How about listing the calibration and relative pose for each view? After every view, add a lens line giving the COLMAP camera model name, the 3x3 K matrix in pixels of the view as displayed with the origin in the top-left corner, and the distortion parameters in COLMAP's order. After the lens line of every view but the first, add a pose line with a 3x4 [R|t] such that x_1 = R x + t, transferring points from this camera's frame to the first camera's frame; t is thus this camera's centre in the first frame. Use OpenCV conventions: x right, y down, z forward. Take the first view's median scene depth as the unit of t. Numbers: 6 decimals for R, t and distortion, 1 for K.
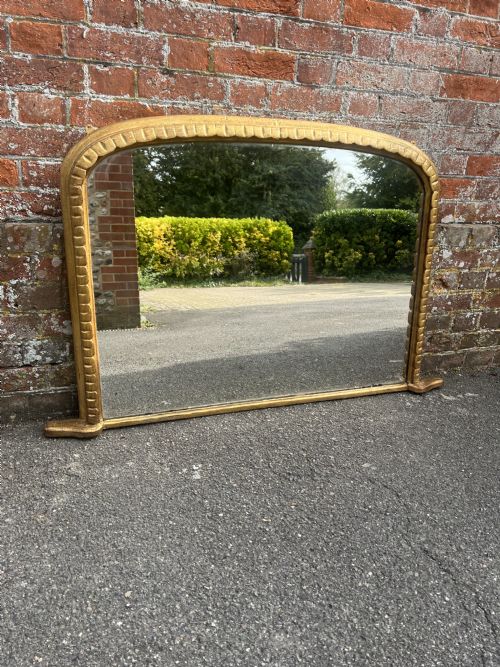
lens RADIAL K [[433.3, 0, 236.4], [0, 433.3, 328.2], [0, 0, 1]] dist [0.022845, -0.028137]
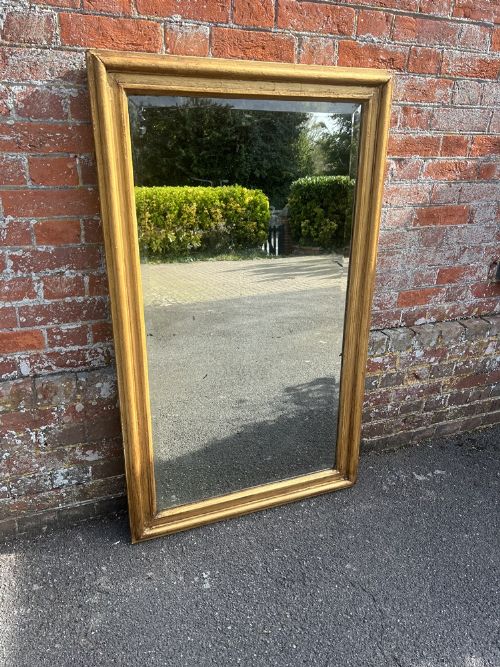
lens RADIAL K [[433.3, 0, 232.5], [0, 433.3, 325.6], [0, 0, 1]] dist [0.022845, -0.028137]
pose [[0.999455, -0.022441, 0.024214, -0.028568], [0.020741, 0.997449, 0.068300, -0.375065], [-0.025684, -0.067761, 0.997371, -0.120128]]
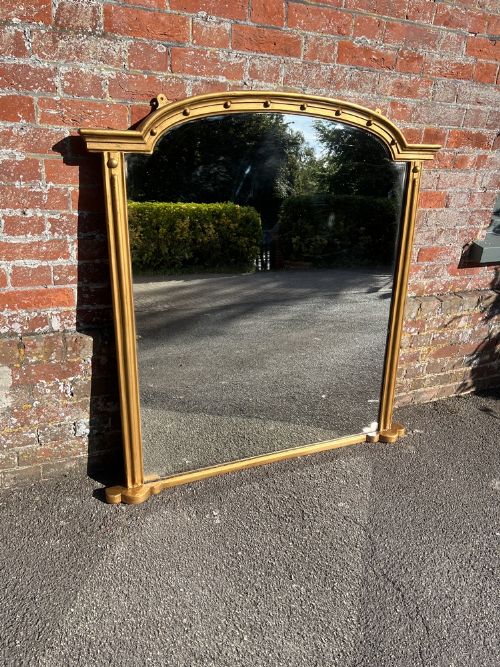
lens RADIAL K [[433.3, 0, 235.9], [0, 433.3, 324.5], [0, 0, 1]] dist [0.022845, -0.028137]
pose [[0.996662, -0.014242, 0.080384, -0.110940], [0.009258, 0.998030, 0.062044, -0.286131], [-0.081109, -0.061093, 0.994831, -0.246870]]
